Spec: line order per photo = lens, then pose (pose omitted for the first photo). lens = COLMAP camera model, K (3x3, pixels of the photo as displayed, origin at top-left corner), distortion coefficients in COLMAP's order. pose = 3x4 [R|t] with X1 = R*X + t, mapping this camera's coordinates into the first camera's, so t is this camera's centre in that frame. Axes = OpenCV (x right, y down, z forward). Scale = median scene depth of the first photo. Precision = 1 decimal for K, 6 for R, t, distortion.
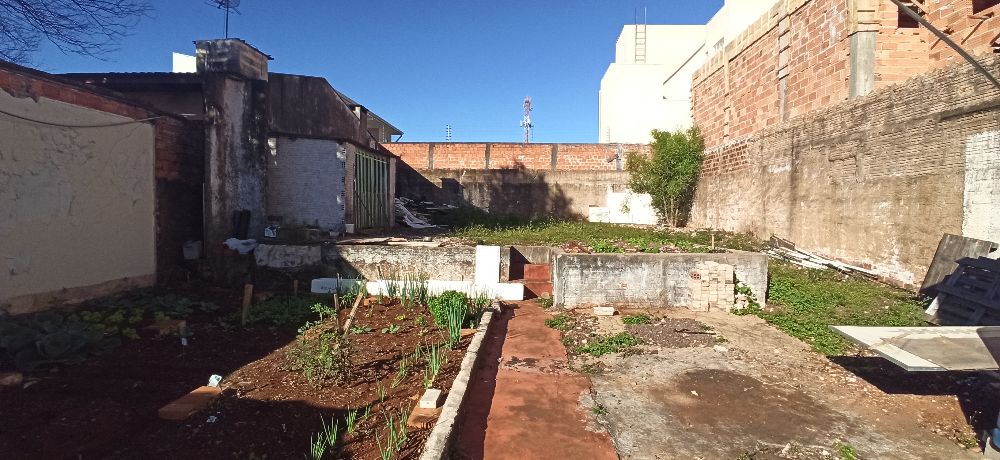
lens RADIAL K [[464.4, 0, 500.0], [0, 464.4, 230.0], [0, 0, 1]] dist [-0.030588, 0.014919]
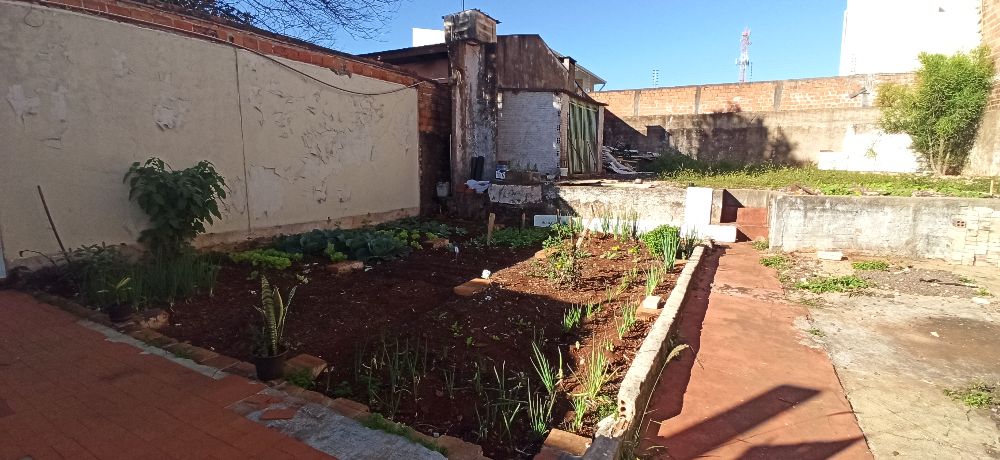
lens RADIAL K [[464.4, 0, 500.0], [0, 464.4, 230.0], [0, 0, 1]] dist [-0.030588, 0.014919]
pose [[0.915261, 0.046852, -0.400127, -0.016571], [-0.005897, 0.994666, 0.102978, 0.024244], [0.402818, -0.091892, 0.910656, -0.100964]]
